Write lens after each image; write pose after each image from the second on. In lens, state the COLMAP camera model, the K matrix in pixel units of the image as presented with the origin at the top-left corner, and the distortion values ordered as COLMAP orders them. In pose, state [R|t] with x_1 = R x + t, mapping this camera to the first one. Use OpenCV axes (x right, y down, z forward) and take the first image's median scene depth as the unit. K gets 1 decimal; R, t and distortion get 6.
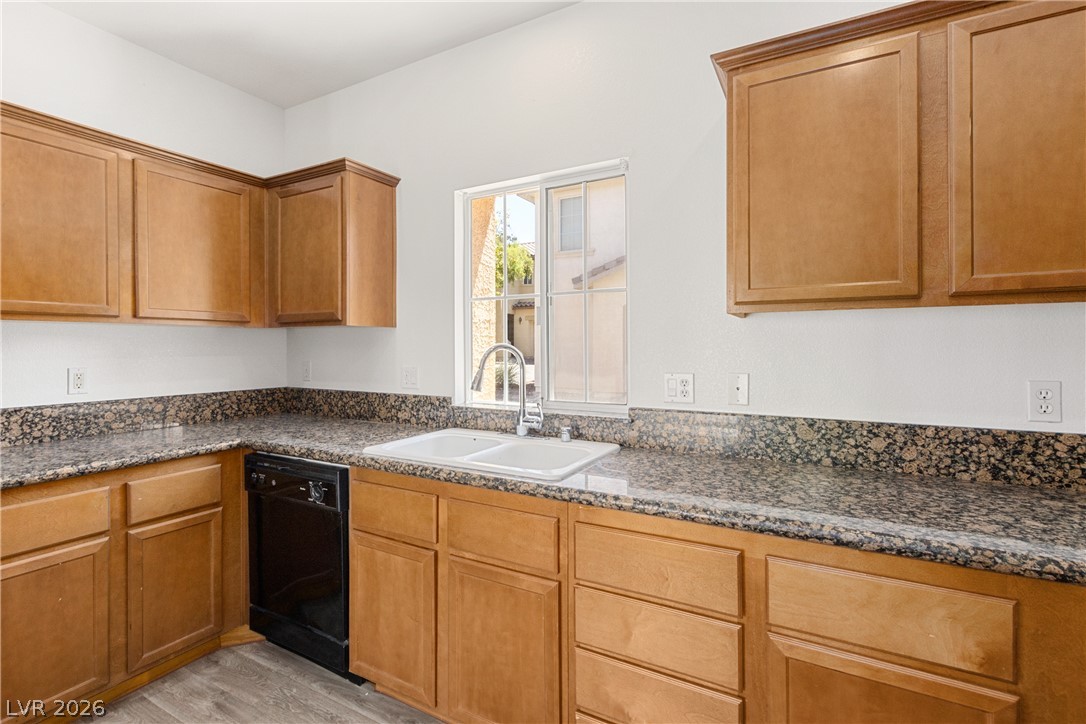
lens RADIAL K [[507.3, 0, 545.0], [0, 507.3, 345.3], [0, 0, 1]] dist [0.001844, 0.000142]
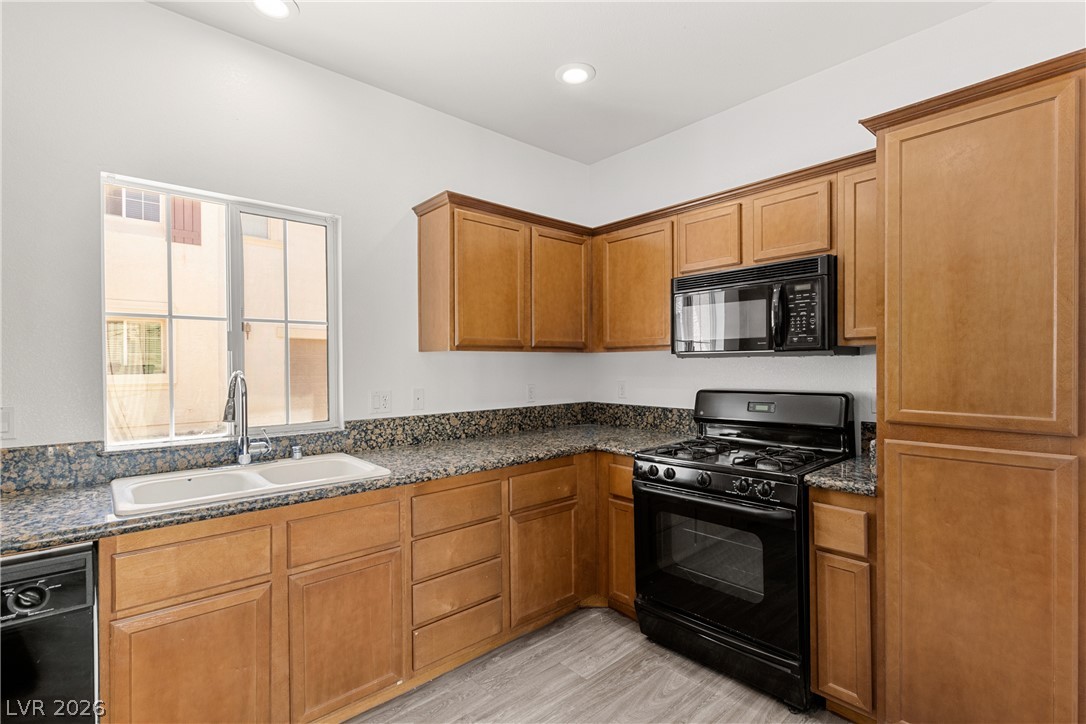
lens RADIAL K [[493.6, 0, 537.0], [0, 493.6, 372.8], [0, 0, 1]] dist [0.000443, -0.000372]
pose [[0.332511, -0.014659, 0.942985, -0.979425], [0.004136, 0.999892, 0.014085, -0.012161], [-0.943090, -0.000783, 0.332536, 0.196876]]
